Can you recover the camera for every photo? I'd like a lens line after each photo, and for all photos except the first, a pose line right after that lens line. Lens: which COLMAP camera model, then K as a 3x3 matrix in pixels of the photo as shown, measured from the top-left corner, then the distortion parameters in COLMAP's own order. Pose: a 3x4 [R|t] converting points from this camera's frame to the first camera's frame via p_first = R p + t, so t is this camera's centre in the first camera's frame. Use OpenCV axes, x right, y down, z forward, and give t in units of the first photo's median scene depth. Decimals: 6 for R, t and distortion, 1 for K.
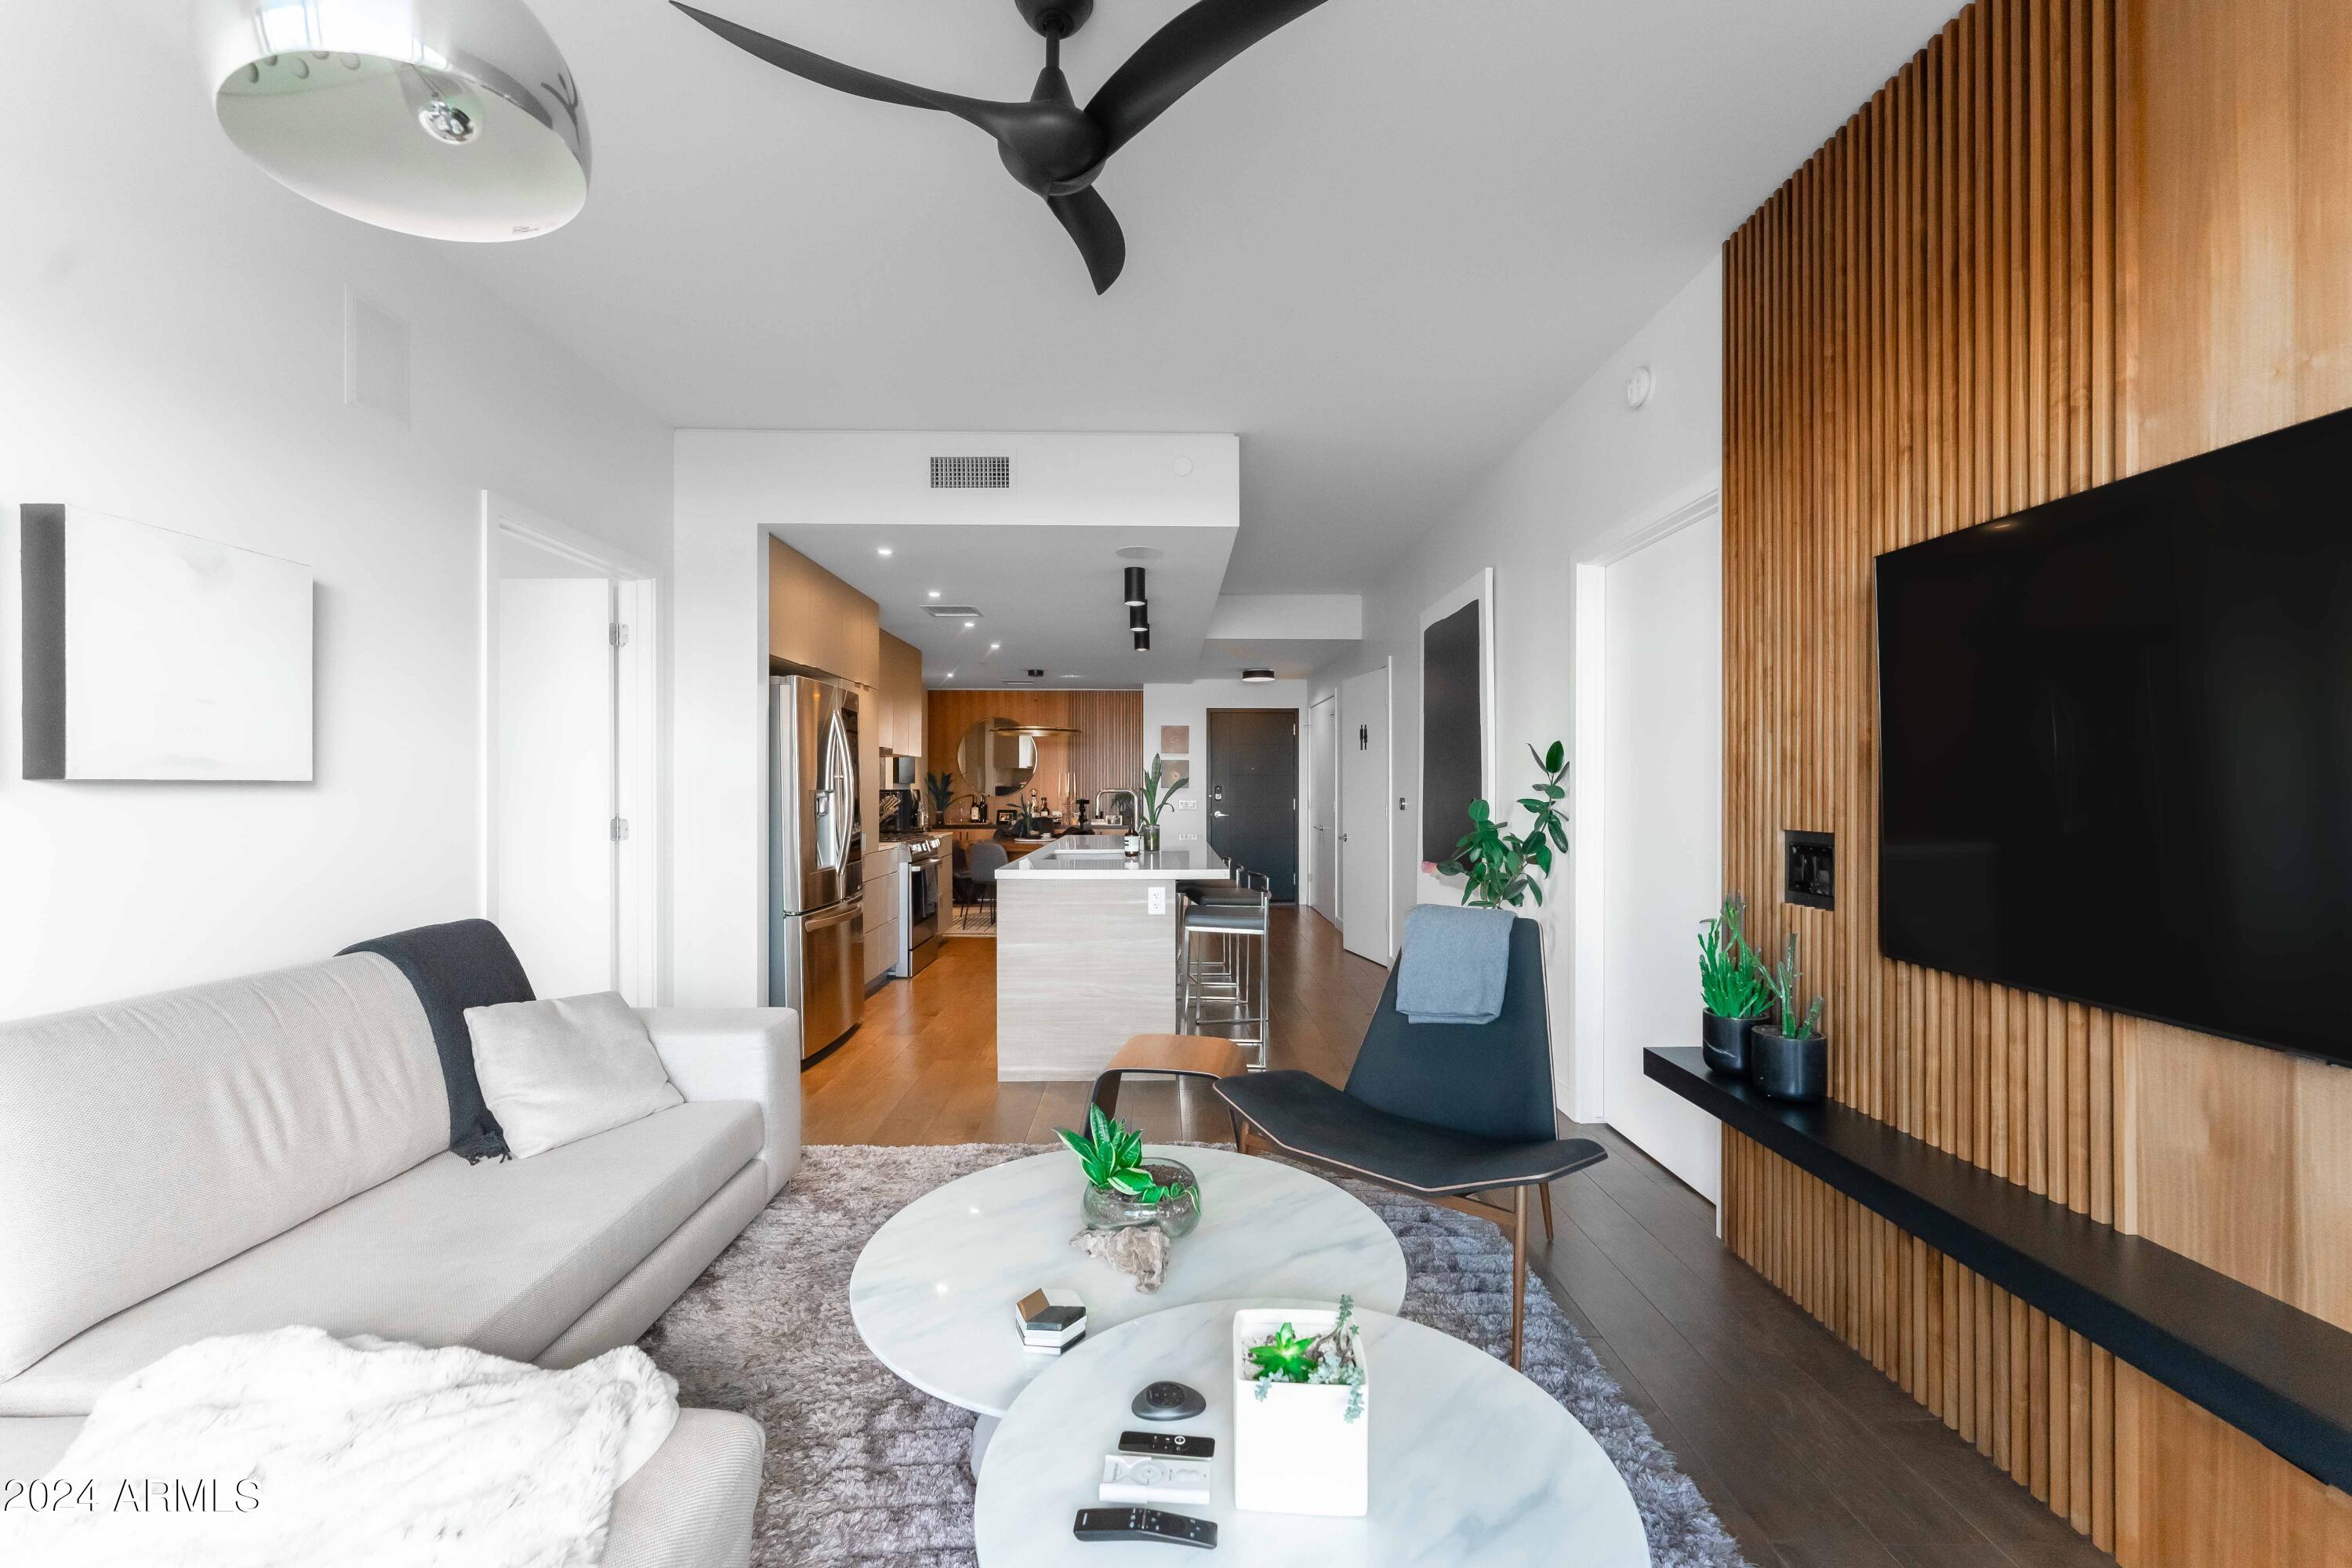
lens RADIAL K [[946.5, 0, 1172.5], [0, 946.5, 789.1], [0, 0, 1]] dist [0.007357, -0.000530]
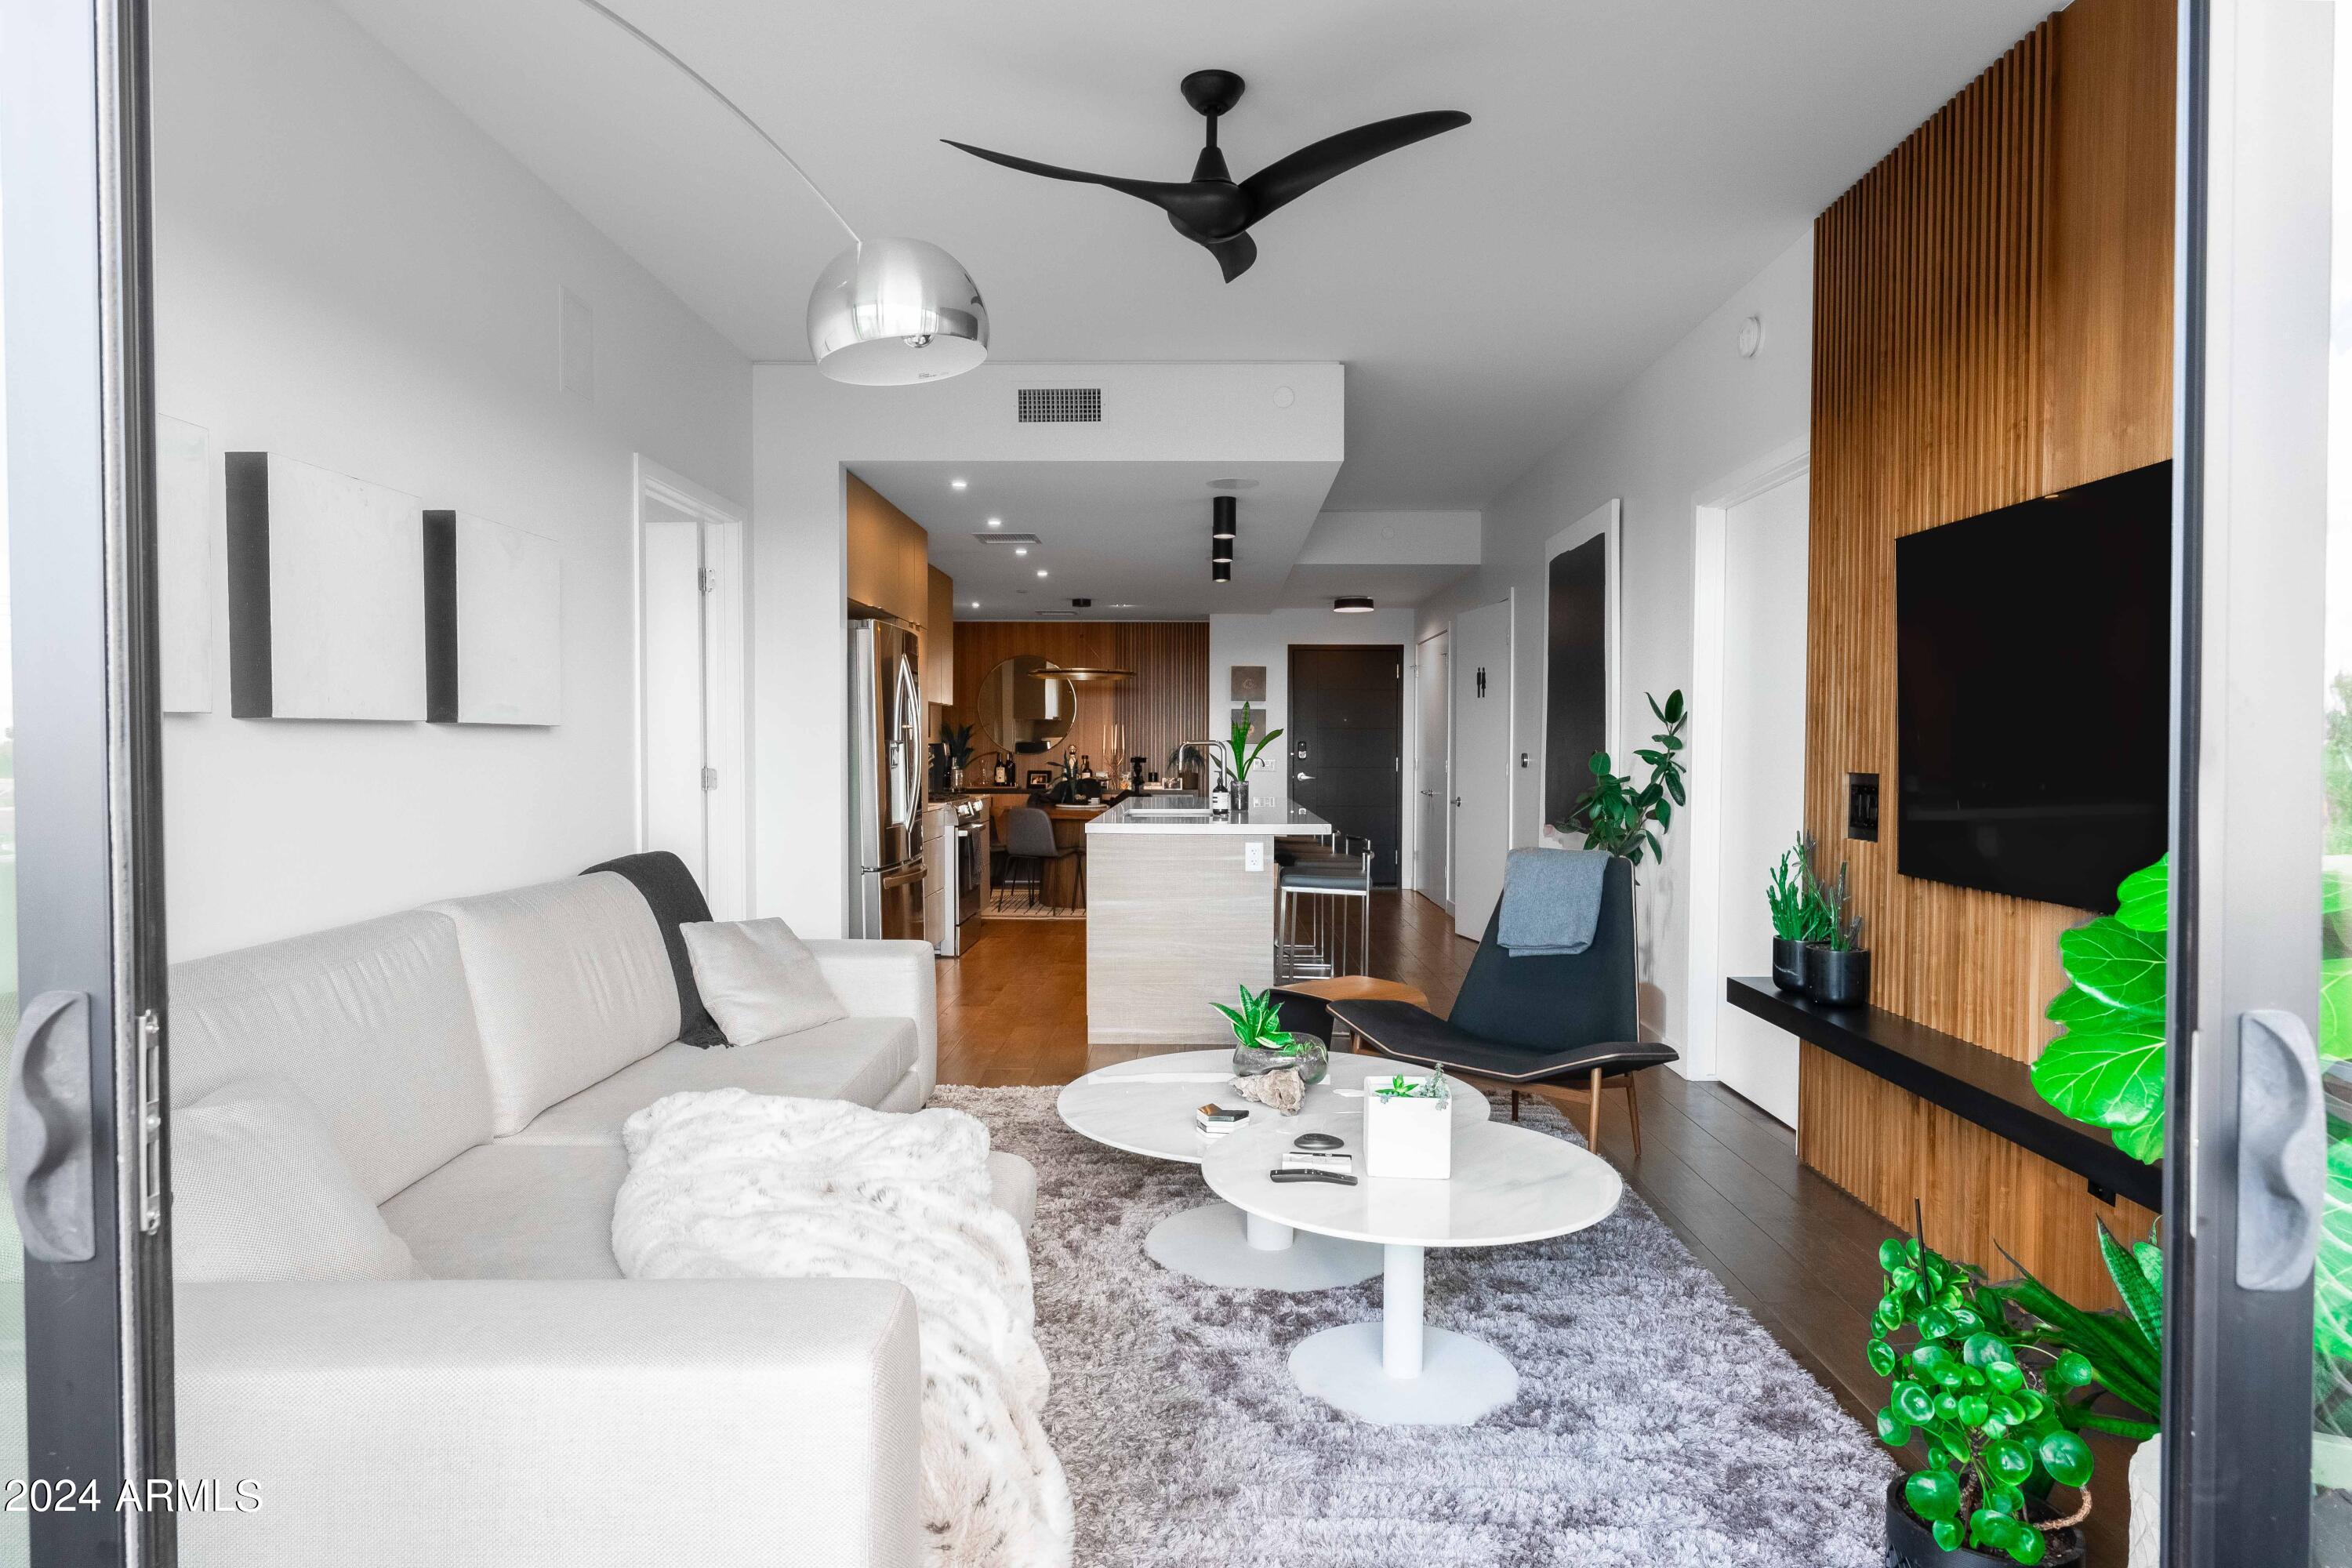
lens RADIAL K [[1293.5, 0, 1176.0], [0, 1293.5, 784.0], [0, 0, 1]] dist [0.021990, -0.063065]
pose [[0.999225, 0.003857, -0.039162, -0.045093], [-0.002802, 0.999633, 0.026949, 0.009918], [0.039251, -0.026819, 0.998869, -0.305649]]
